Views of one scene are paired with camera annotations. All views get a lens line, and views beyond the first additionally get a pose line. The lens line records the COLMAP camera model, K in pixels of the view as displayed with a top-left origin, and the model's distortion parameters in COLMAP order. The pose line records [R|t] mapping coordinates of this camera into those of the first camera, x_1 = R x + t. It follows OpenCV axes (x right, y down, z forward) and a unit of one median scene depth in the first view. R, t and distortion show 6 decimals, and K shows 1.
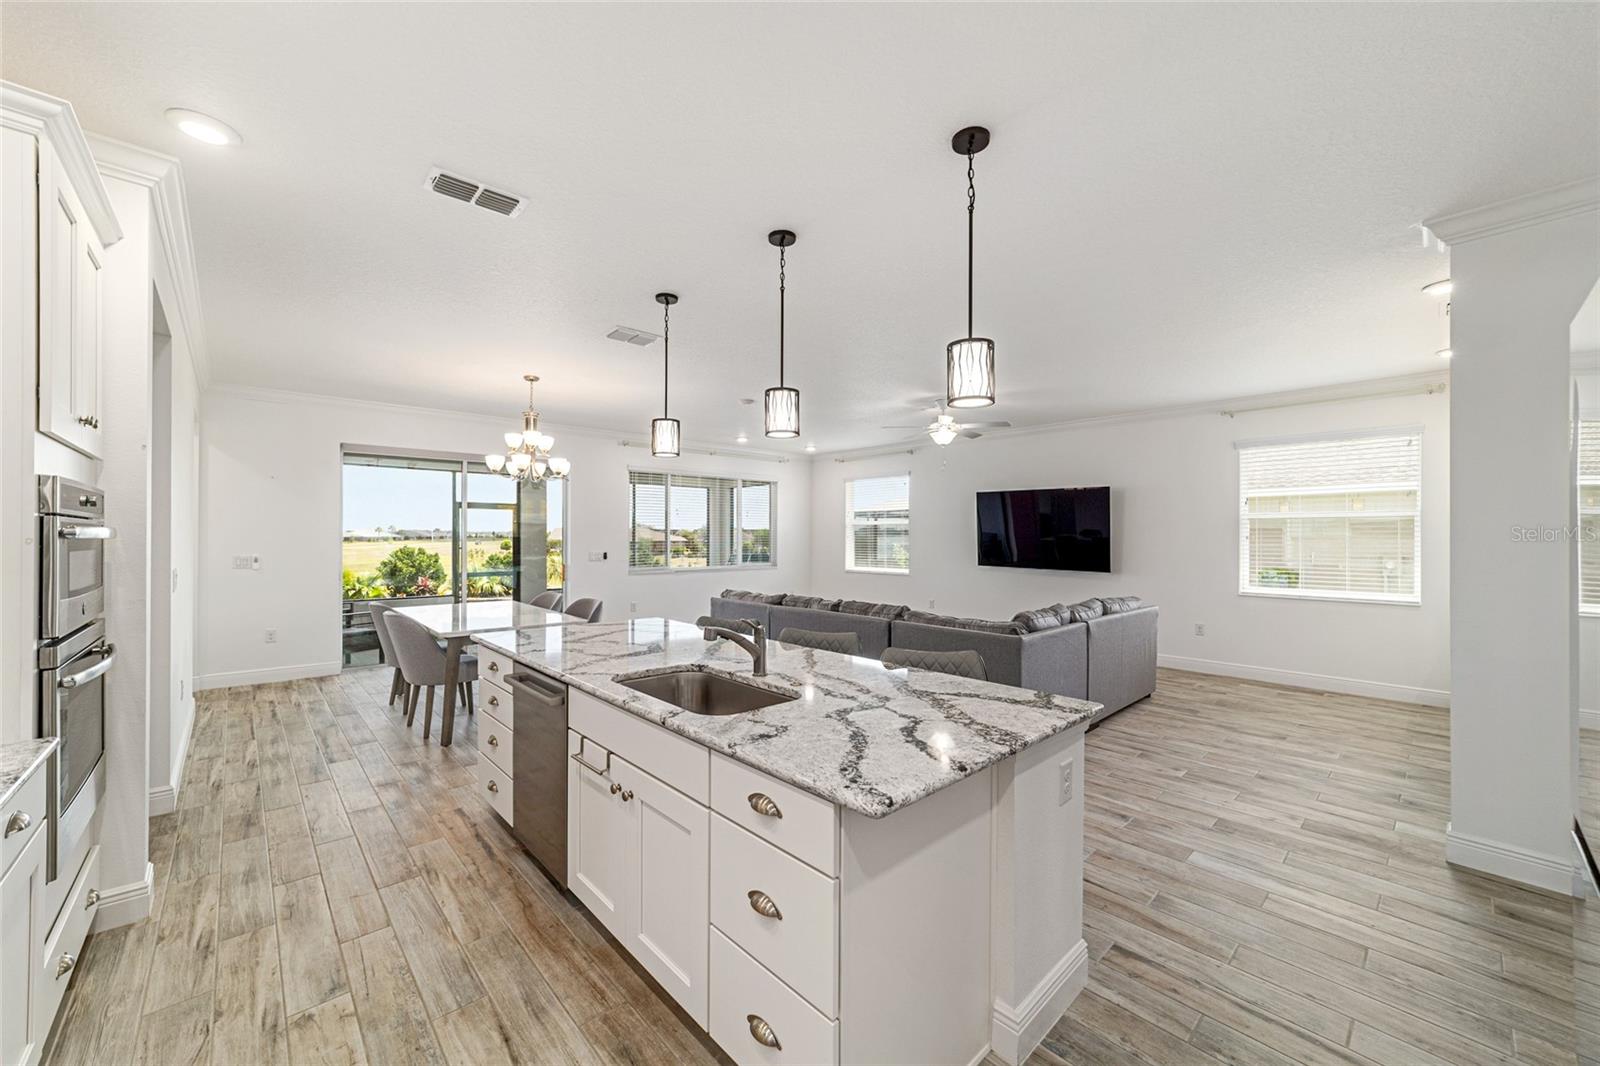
lens RADIAL K [[615.9, 0, 796.8], [0, 615.9, 535.7], [0, 0, 1]] dist [-0.018269, 0.008916]
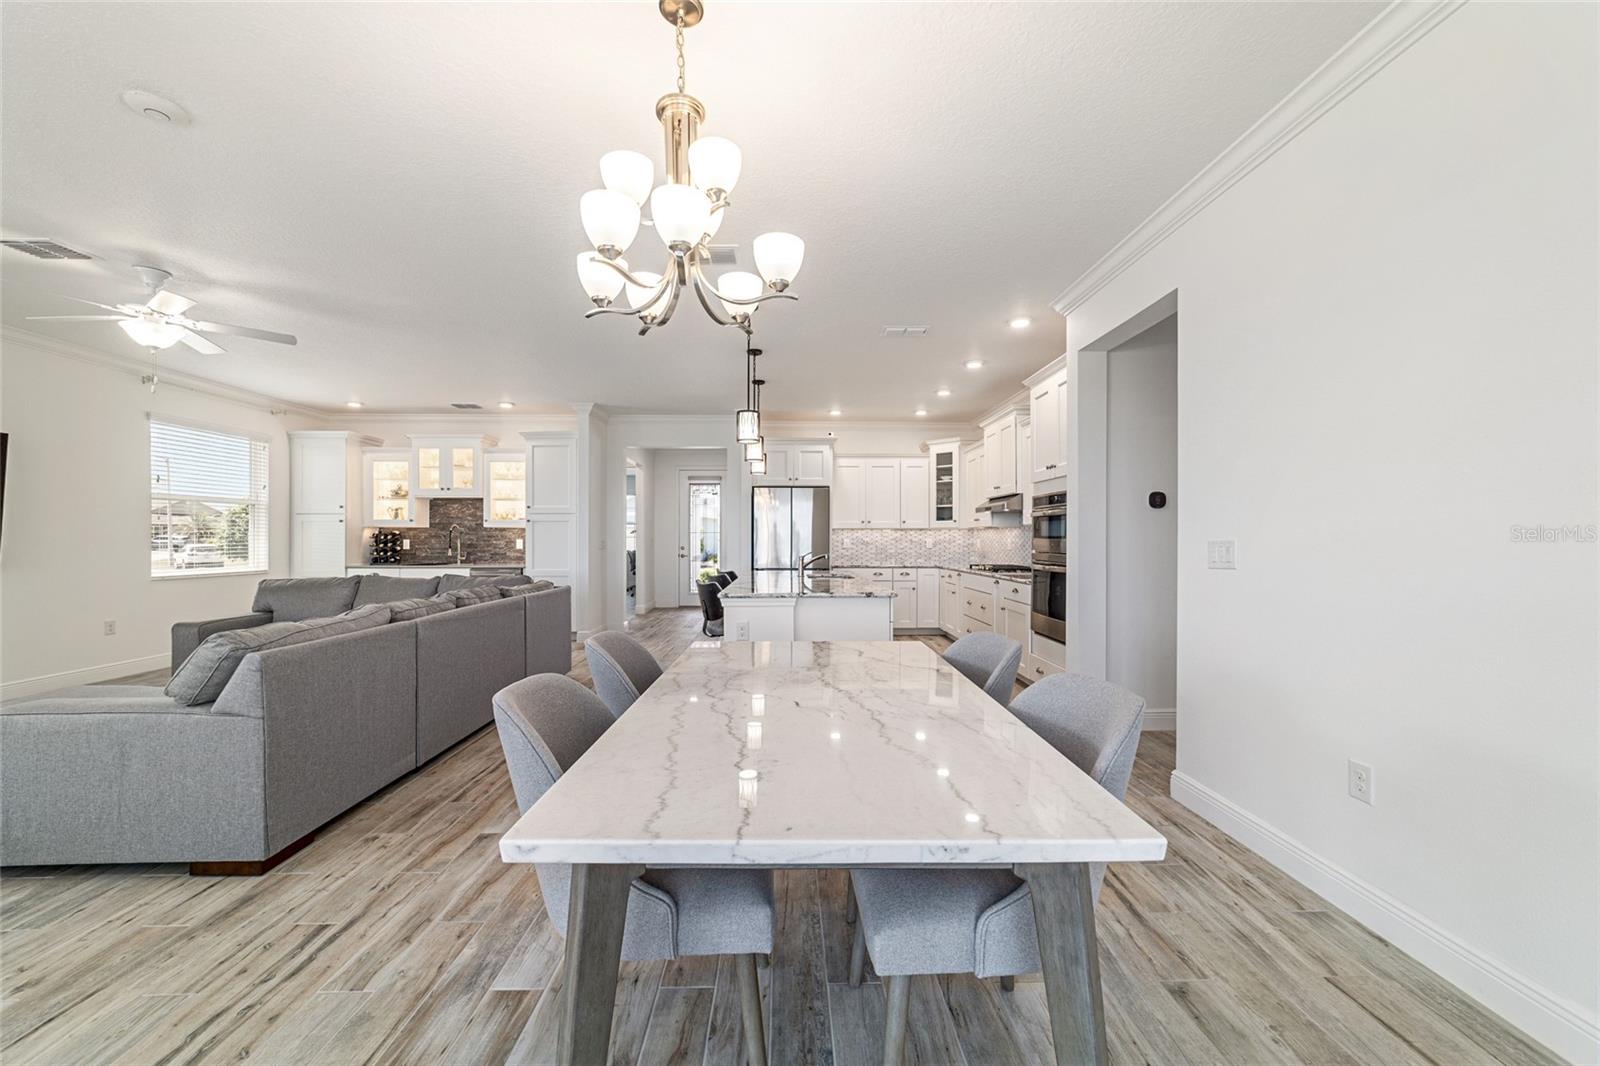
lens RADIAL K [[618.0, 0, 795.9], [0, 618.0, 540.6], [0, 0, 1]] dist [-0.017770, 0.008259]
pose [[-0.747805, -0.006479, 0.663886, -1.236718], [-0.004811, 0.999979, 0.004340, 0.058806], [-0.663901, 0.000051, -0.747821, 2.125477]]
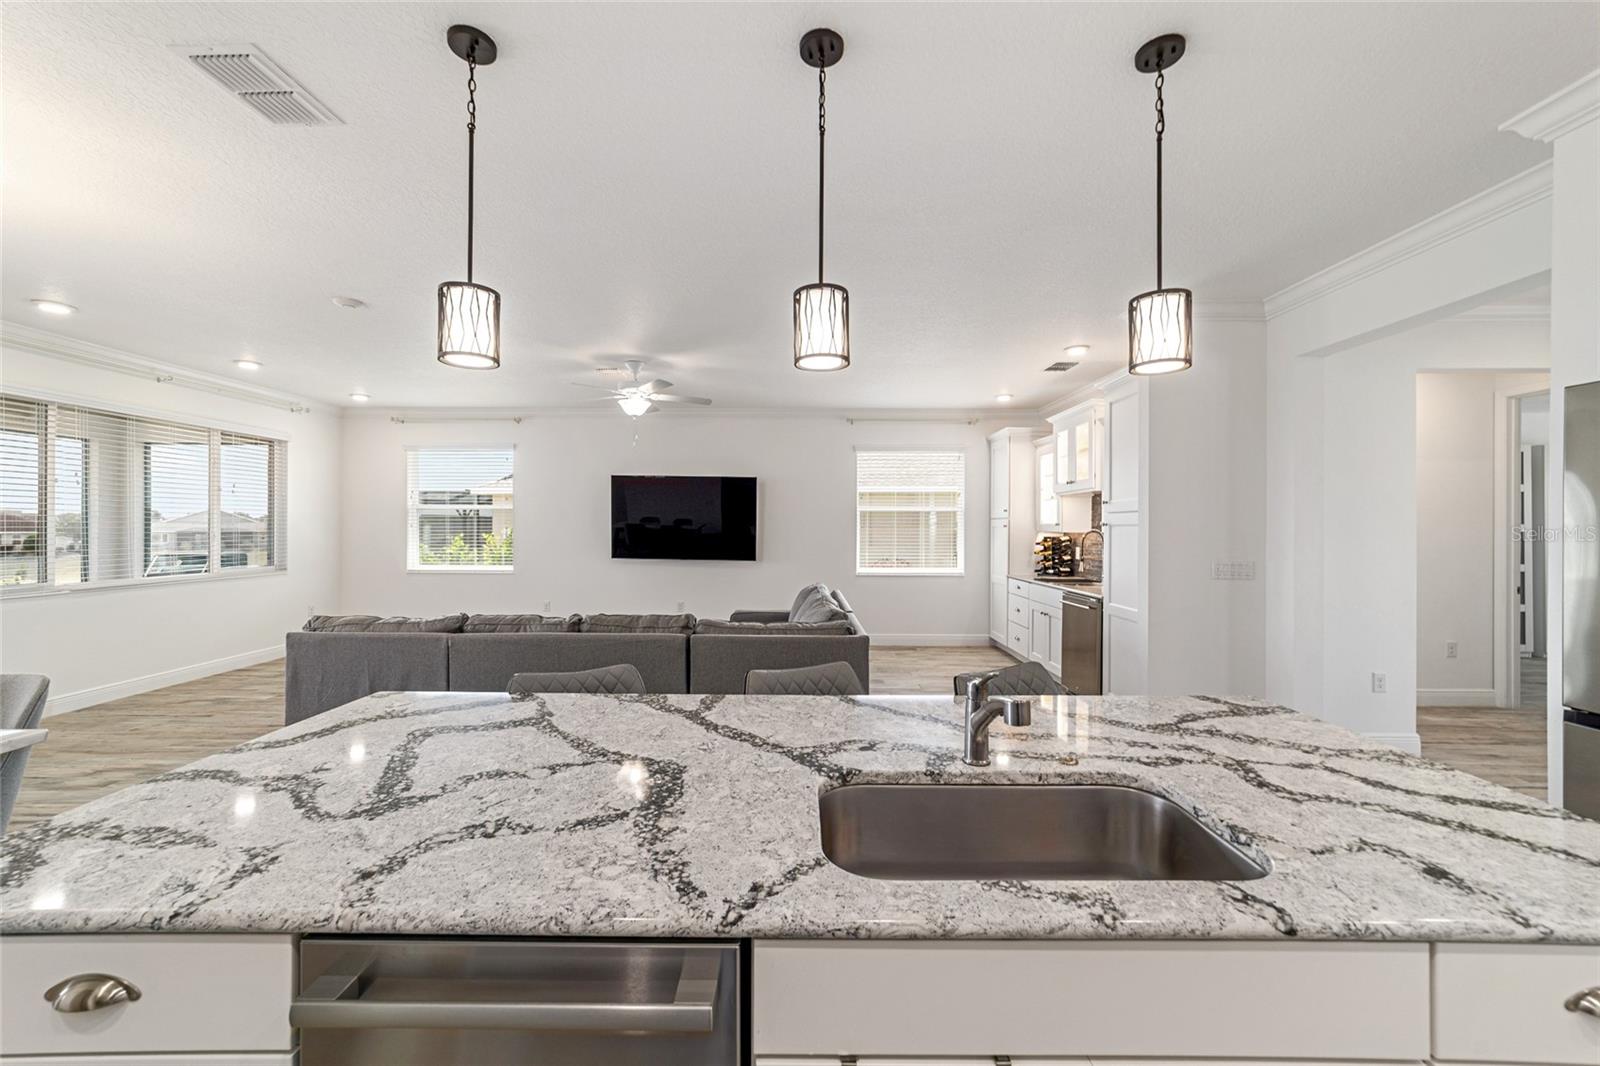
lens RADIAL K [[615.9, 0, 798.4], [0, 615.9, 529.5], [0, 0, 1]] dist [-0.017891, 0.008655]
pose [[0.678547, -0.004154, 0.734546, -0.465506], [-0.002124, 0.999969, 0.007616, -0.000879], [-0.734554, -0.006728, 0.678517, 0.556166]]
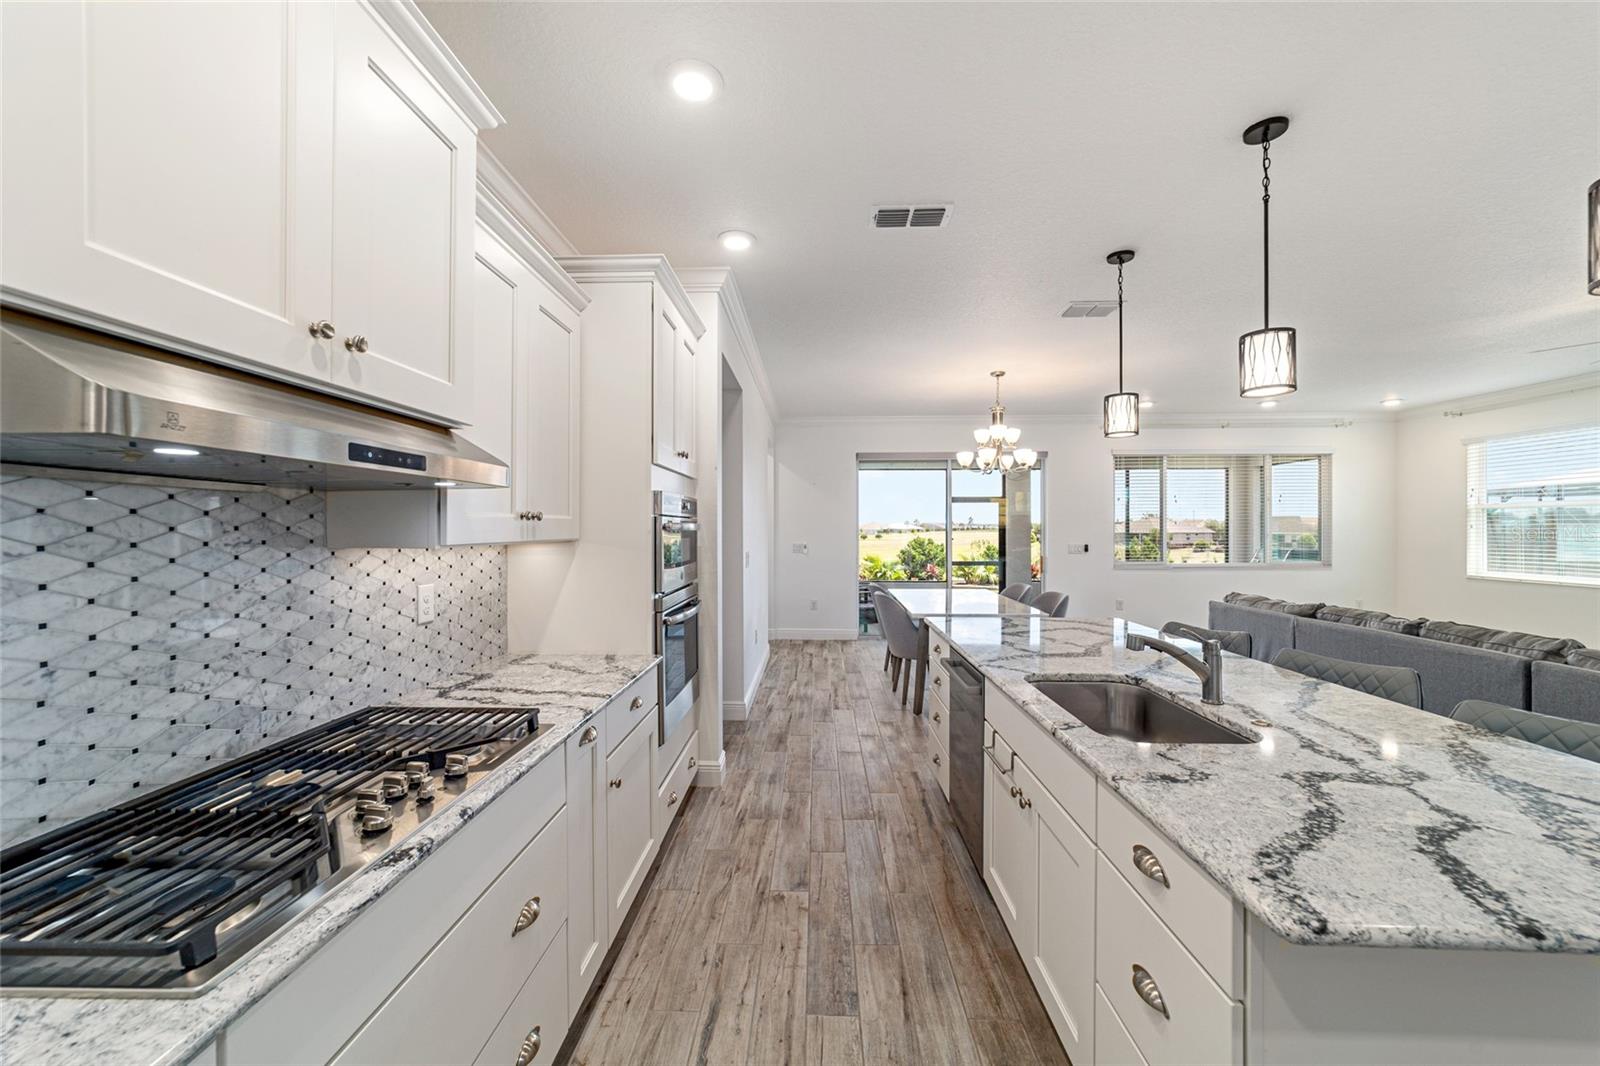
lens RADIAL K [[615.9, 0, 798.4], [0, 615.9, 529.5], [0, 0, 1]] dist [-0.017891, 0.008655]
pose [[0.713894, -0.002688, -0.700248, 0.084287], [0.005167, 0.999986, 0.001429, 0.001135], [0.700234, -0.004638, 0.713898, 0.056102]]
